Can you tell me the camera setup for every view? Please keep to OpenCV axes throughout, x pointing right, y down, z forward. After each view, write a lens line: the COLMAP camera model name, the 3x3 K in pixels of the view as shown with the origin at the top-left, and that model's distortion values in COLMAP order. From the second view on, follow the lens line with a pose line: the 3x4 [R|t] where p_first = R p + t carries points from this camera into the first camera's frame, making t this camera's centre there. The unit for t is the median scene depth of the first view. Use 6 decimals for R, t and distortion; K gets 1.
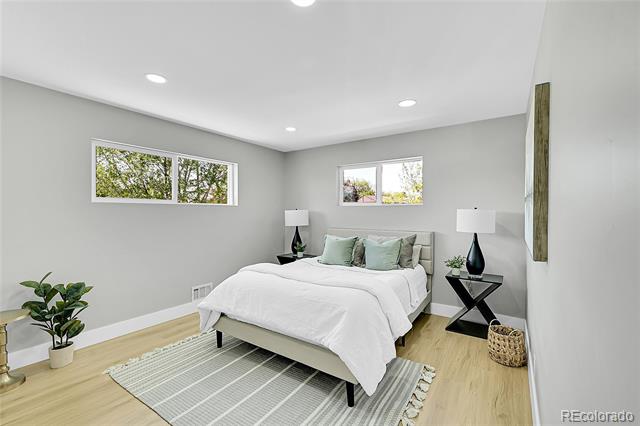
lens RADIAL K [[274.3, 0, 320.0], [0, 274.3, 213.0], [0, 0, 1]] dist [0.008620, 0.000227]
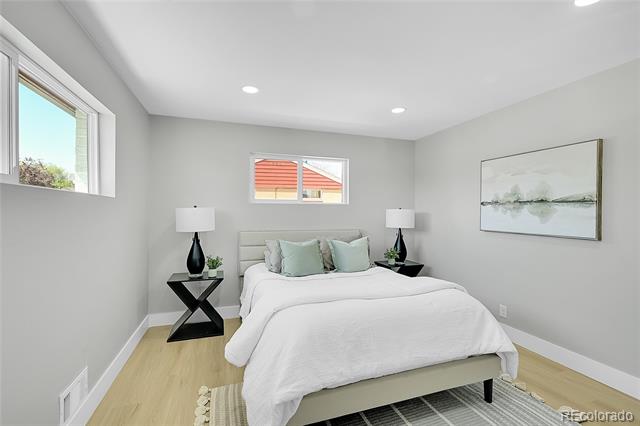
lens RADIAL K [[289.4, 0, 322.2], [0, 289.4, 200.0], [0, 0, 1]] dist [0.001511, -0.000116]
pose [[0.598069, 0.032364, 0.800791, -0.462290], [0.000534, 0.999168, -0.040780, -0.001142], [-0.801445, 0.024817, 0.597554, 0.342537]]
